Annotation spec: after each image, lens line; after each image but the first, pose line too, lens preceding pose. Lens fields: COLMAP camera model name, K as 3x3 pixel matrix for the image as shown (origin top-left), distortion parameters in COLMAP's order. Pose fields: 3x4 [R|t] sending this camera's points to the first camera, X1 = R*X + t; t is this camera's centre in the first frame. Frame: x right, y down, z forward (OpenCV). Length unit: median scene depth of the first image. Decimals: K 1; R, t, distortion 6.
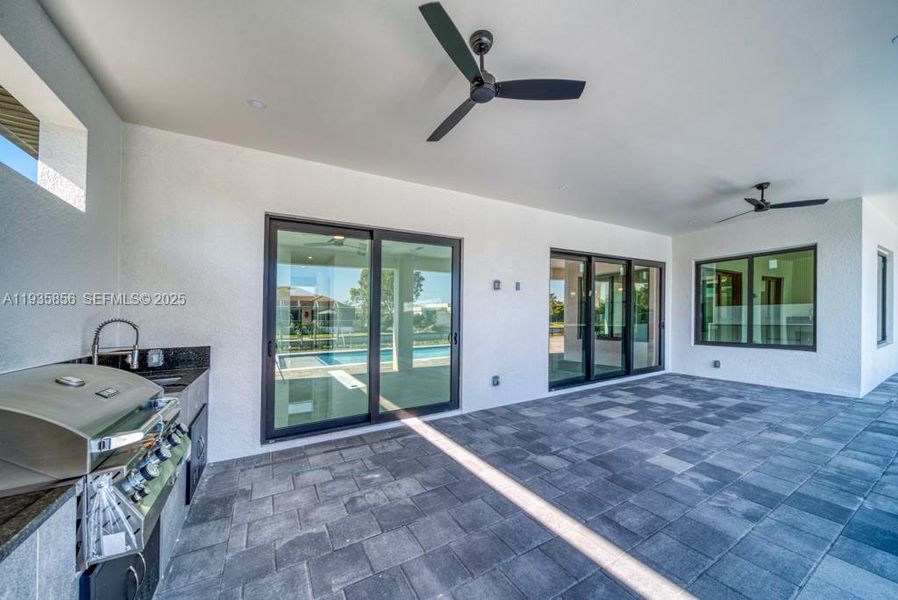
lens RADIAL K [[319.0, 0, 453.5], [0, 319.0, 321.7], [0, 0, 1]] dist [0.001153, -0.001496]
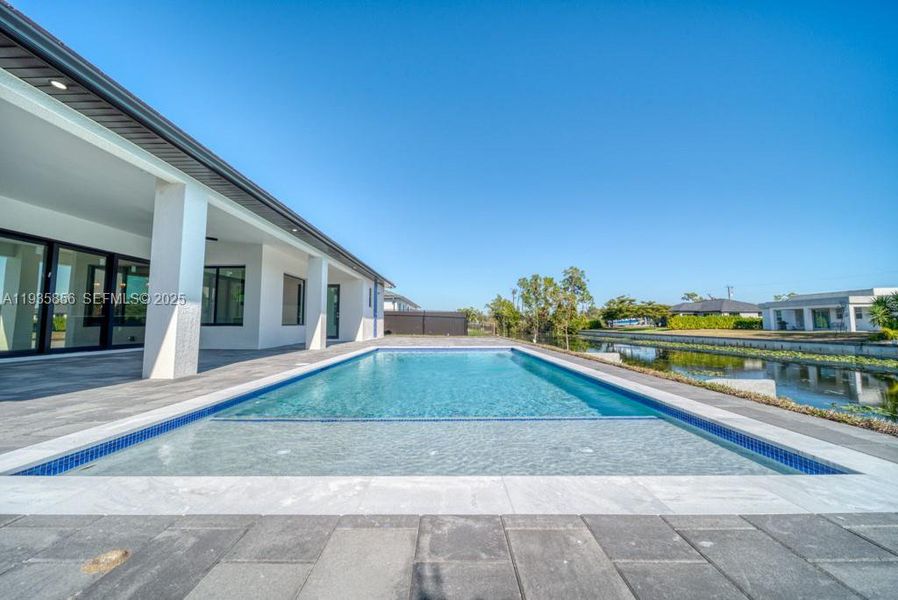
lens RADIAL K [[319.0, 0, 451.2], [0, 319.0, 299.3], [0, 0, 1]] dist [0.001153, -0.001496]
pose [[0.517911, 0.087535, 0.850944, 0.263742], [0.007416, 0.994254, -0.106791, 0.155375], [-0.855402, 0.061619, 0.514286, -0.947408]]
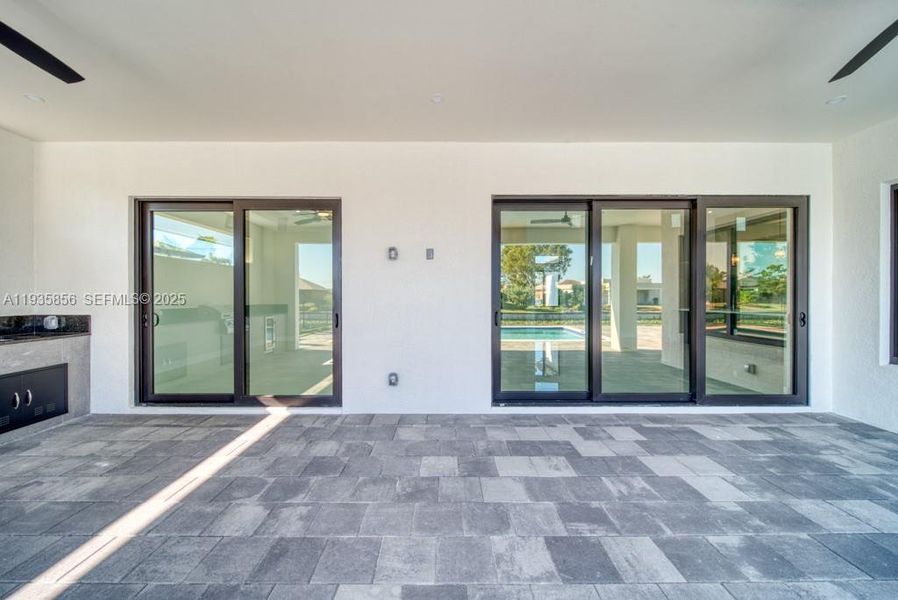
lens RADIAL K [[319.0, 0, 444.2], [0, 319.0, 297.0], [0, 0, 1]] dist [0.001153, -0.001496]
pose [[0.865787, 0.022449, -0.499908, 0.600045], [-0.023724, 0.999711, 0.003806, -0.017027], [0.499850, 0.008565, 0.866070, 0.389579]]
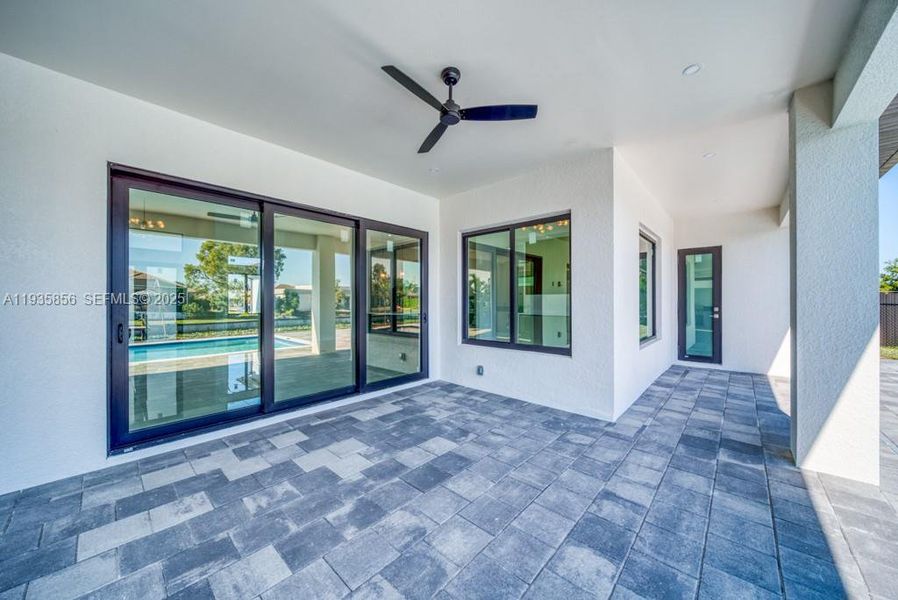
lens RADIAL K [[319.0, 0, 444.0], [0, 319.0, 299.0], [0, 0, 1]] dist [0.001153, -0.001496]
pose [[0.956542, 0.021246, 0.290821, 0.704879], [-0.014436, 0.999570, -0.025542, -0.018845], [-0.291238, 0.020234, 0.956437, 0.416750]]
